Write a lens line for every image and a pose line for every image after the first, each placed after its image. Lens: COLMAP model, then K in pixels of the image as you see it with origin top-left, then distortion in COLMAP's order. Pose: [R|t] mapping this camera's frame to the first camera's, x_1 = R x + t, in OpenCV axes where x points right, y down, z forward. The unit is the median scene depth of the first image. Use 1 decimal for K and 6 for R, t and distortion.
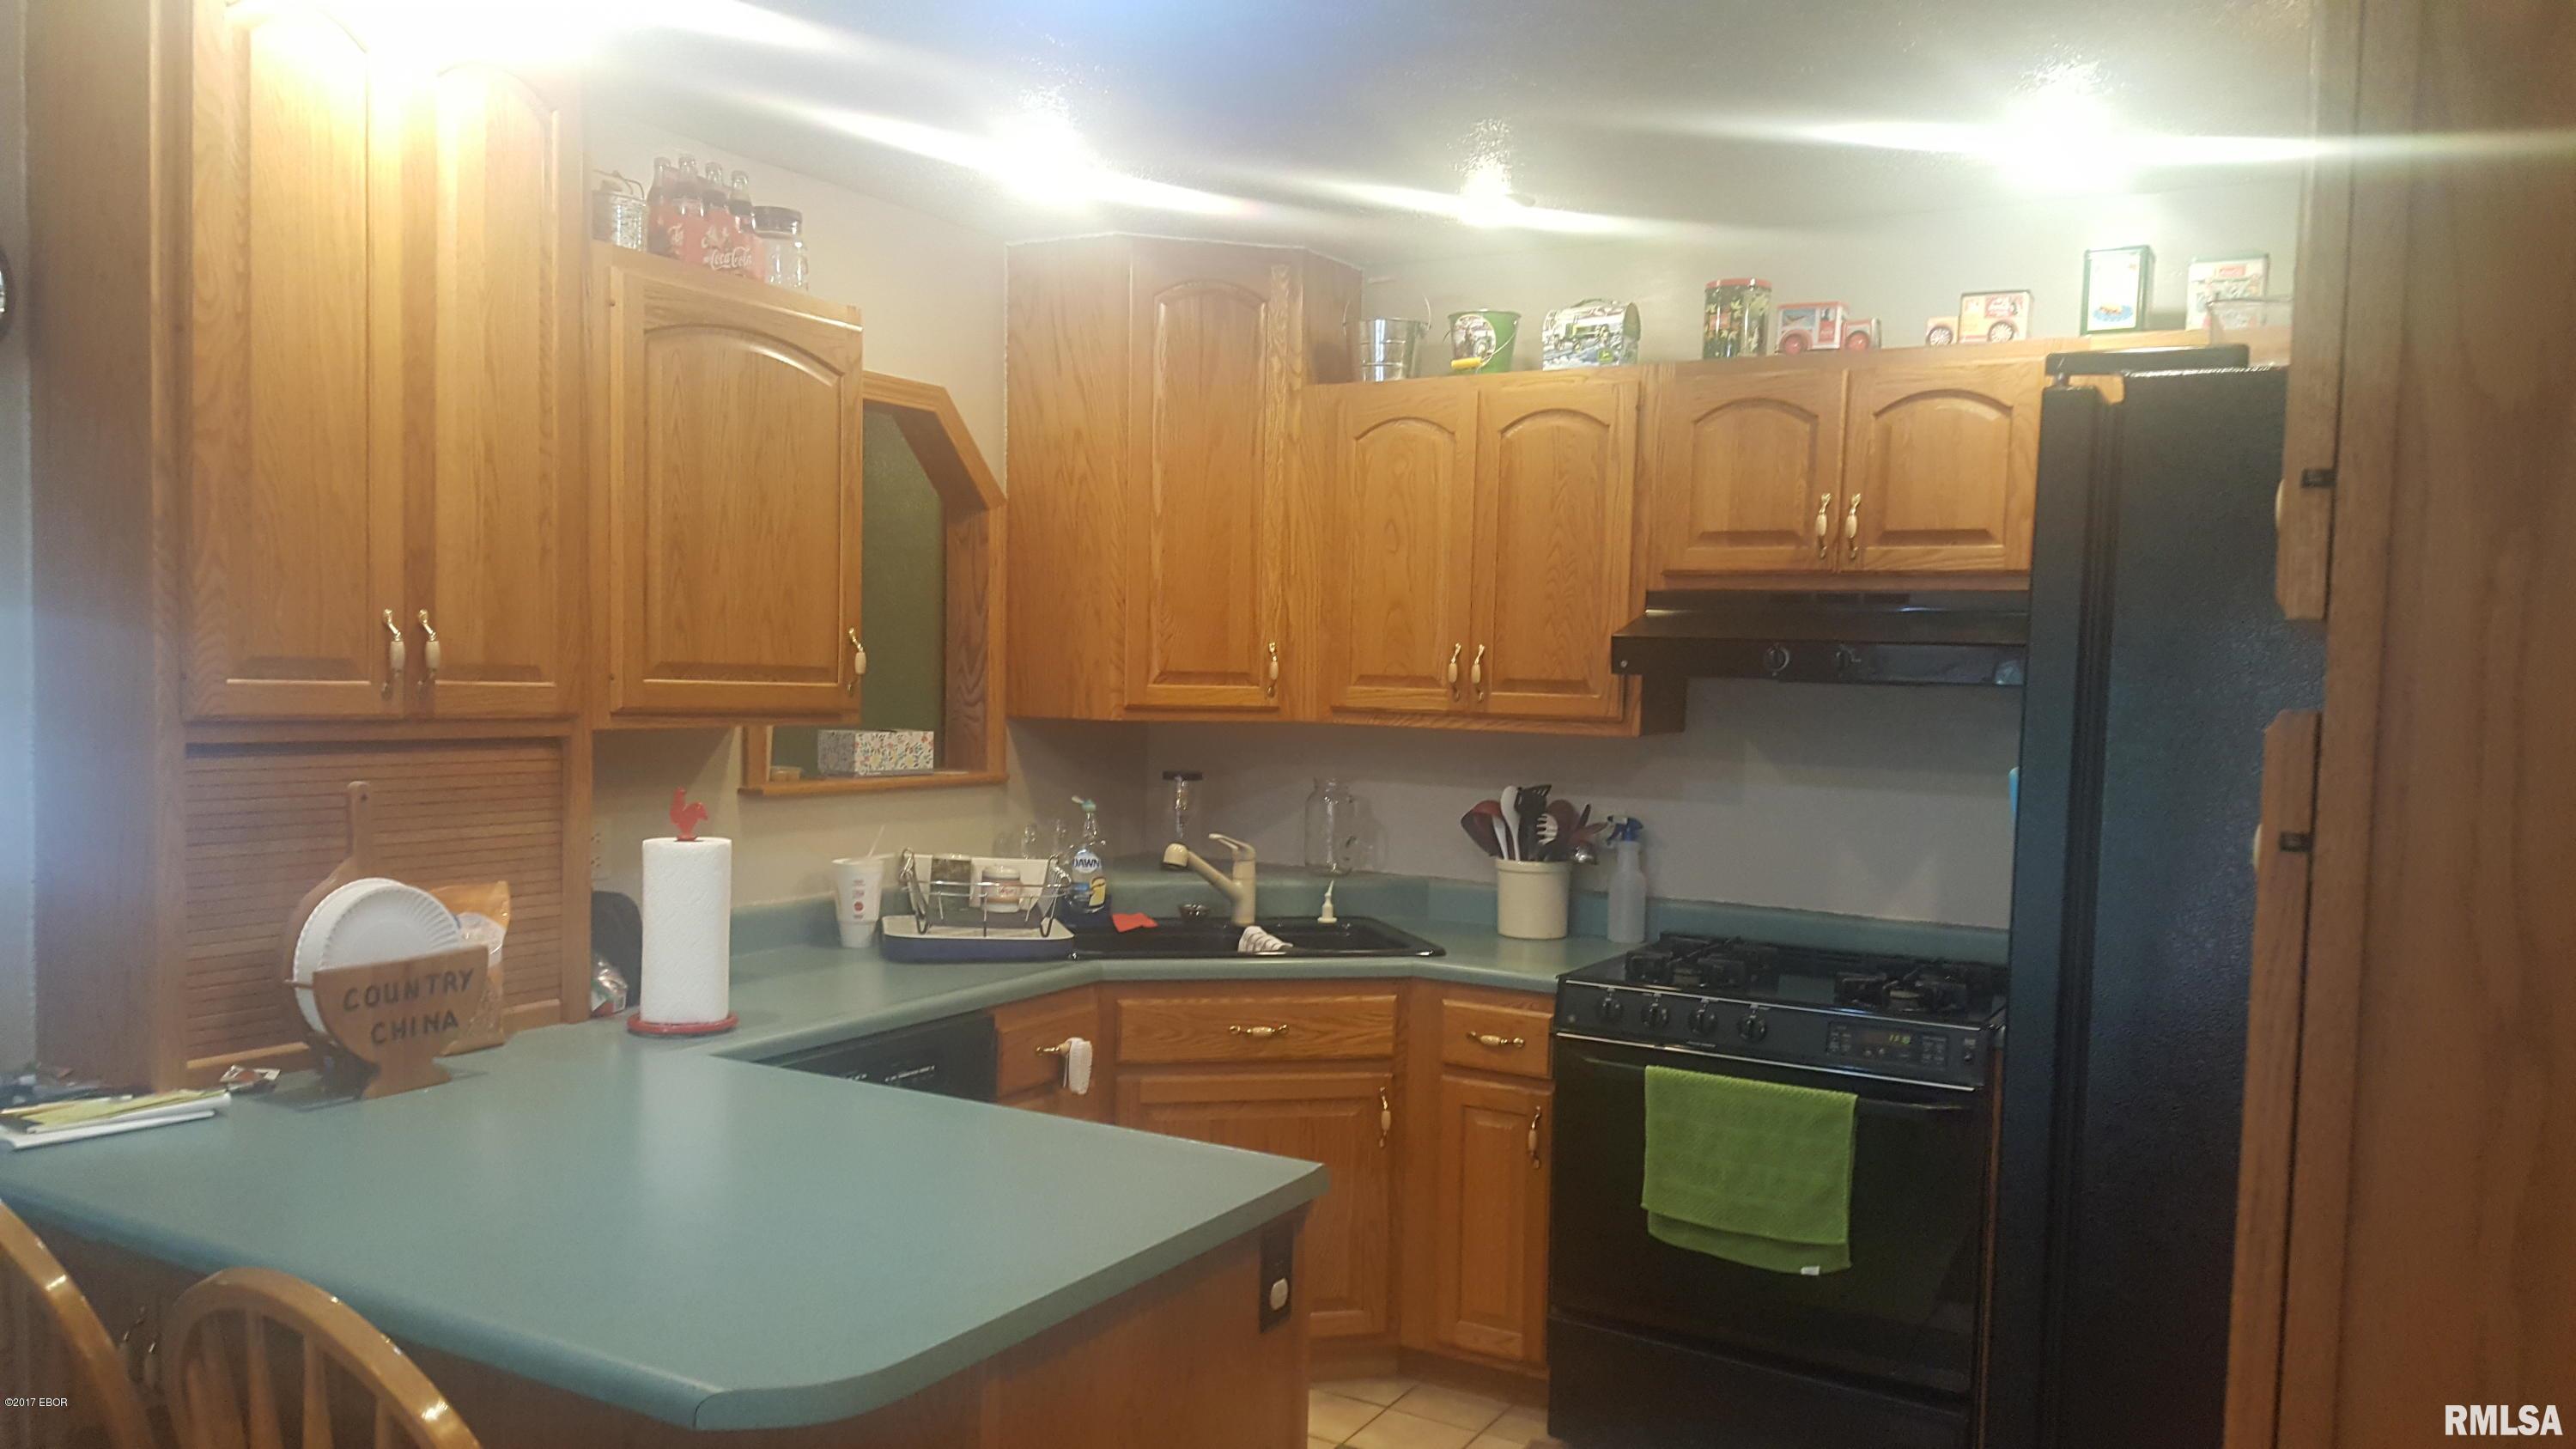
lens RADIAL K [[1737.9, 0, 1296.3], [0, 1737.9, 770.7], [0, 0, 1]] dist [0.065700, -0.195547]
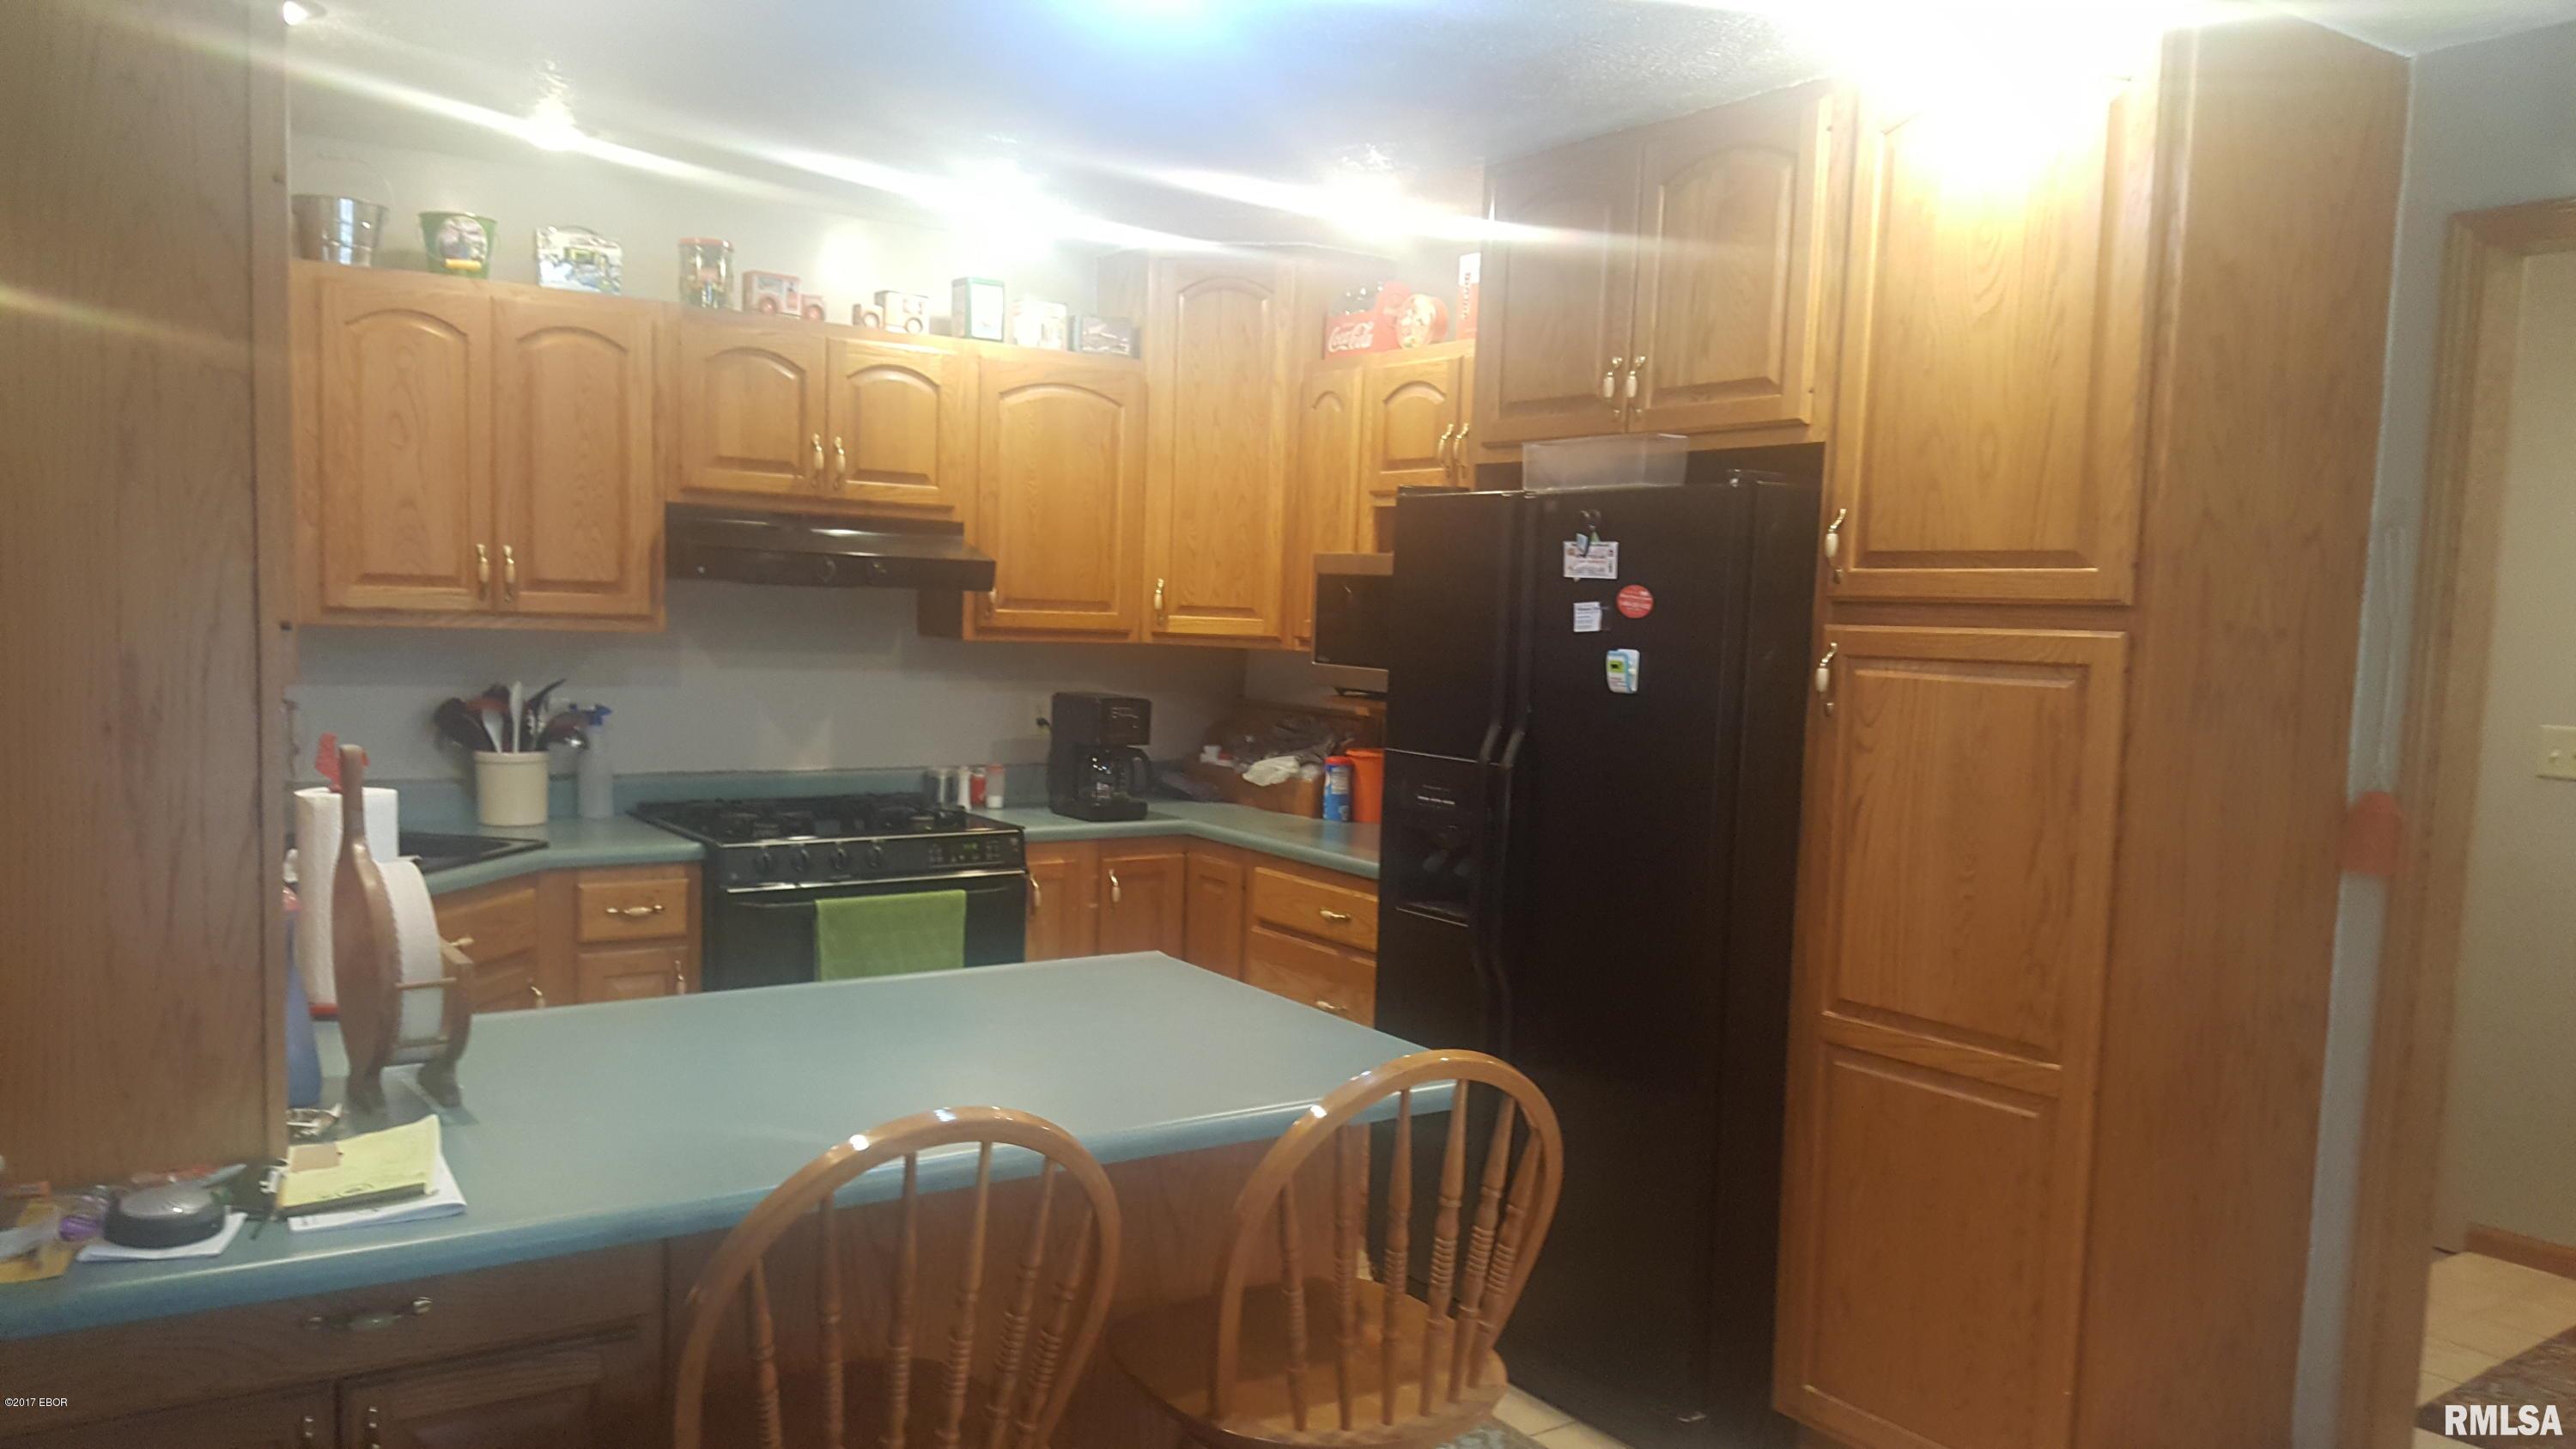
lens RADIAL K [[1737.9, 0, 1296.3], [0, 1737.9, 770.7], [0, 0, 1]] dist [0.065700, -0.195547]
pose [[0.427694, -0.097557, 0.898643, -0.644355], [0.026592, 0.995087, 0.095371, -0.026144], [-0.903532, -0.016893, 0.428187, 0.130492]]
